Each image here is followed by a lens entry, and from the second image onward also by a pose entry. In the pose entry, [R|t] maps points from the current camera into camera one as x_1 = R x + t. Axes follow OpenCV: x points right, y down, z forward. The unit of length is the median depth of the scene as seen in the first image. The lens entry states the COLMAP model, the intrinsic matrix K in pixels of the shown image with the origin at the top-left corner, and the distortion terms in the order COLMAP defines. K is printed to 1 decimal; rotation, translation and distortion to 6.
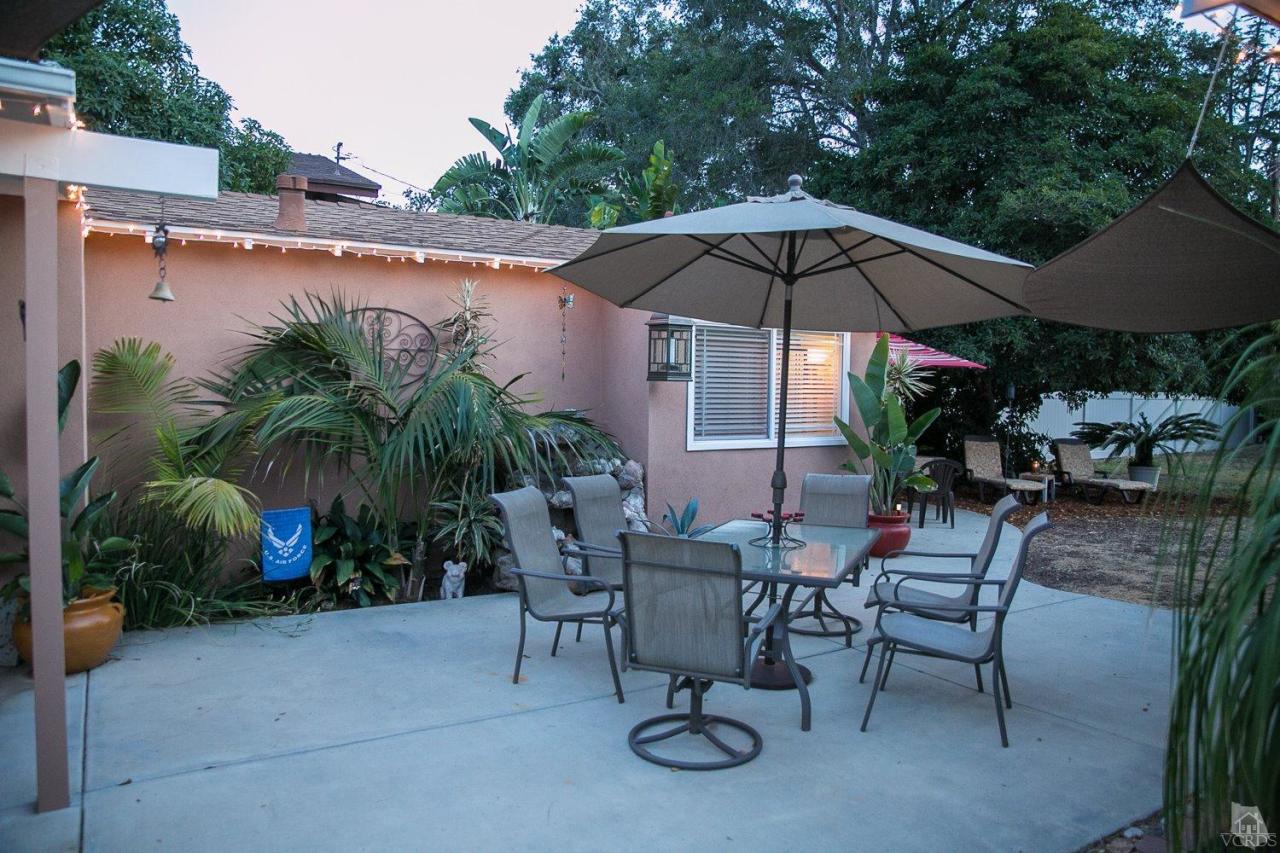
lens RADIAL K [[920.4, 0, 640.0], [0, 920.4, 426.5], [0, 0, 1]] dist [-0.148943, 0.119682]
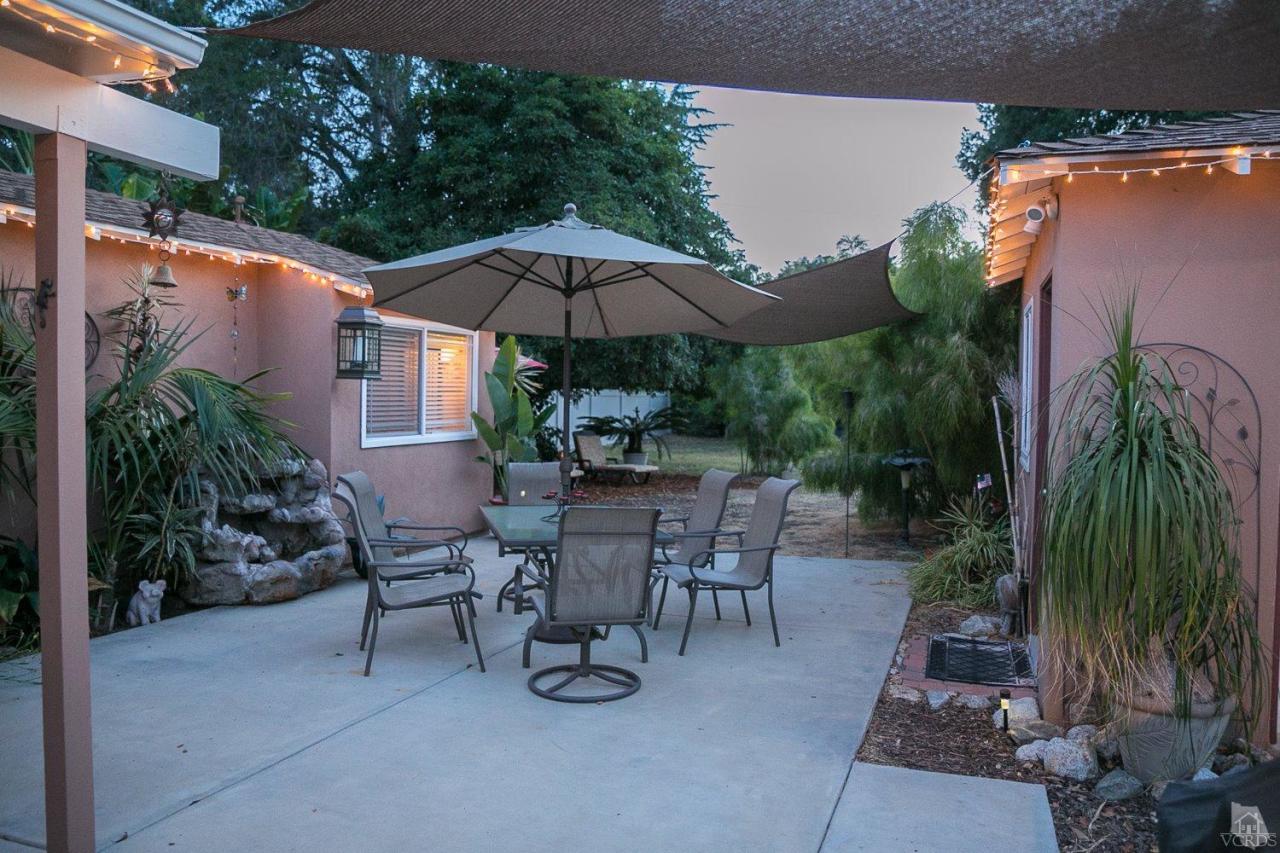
lens RADIAL K [[993.9, 0, 640.0], [0, 993.9, 426.5], [0, 0, 1]] dist [-0.150457, 0.137864]
pose [[0.773700, -0.021228, 0.633197, -0.411933], [0.021714, 0.999740, 0.006984, 0.001867], [-0.633180, 0.008346, 0.773959, -0.029462]]
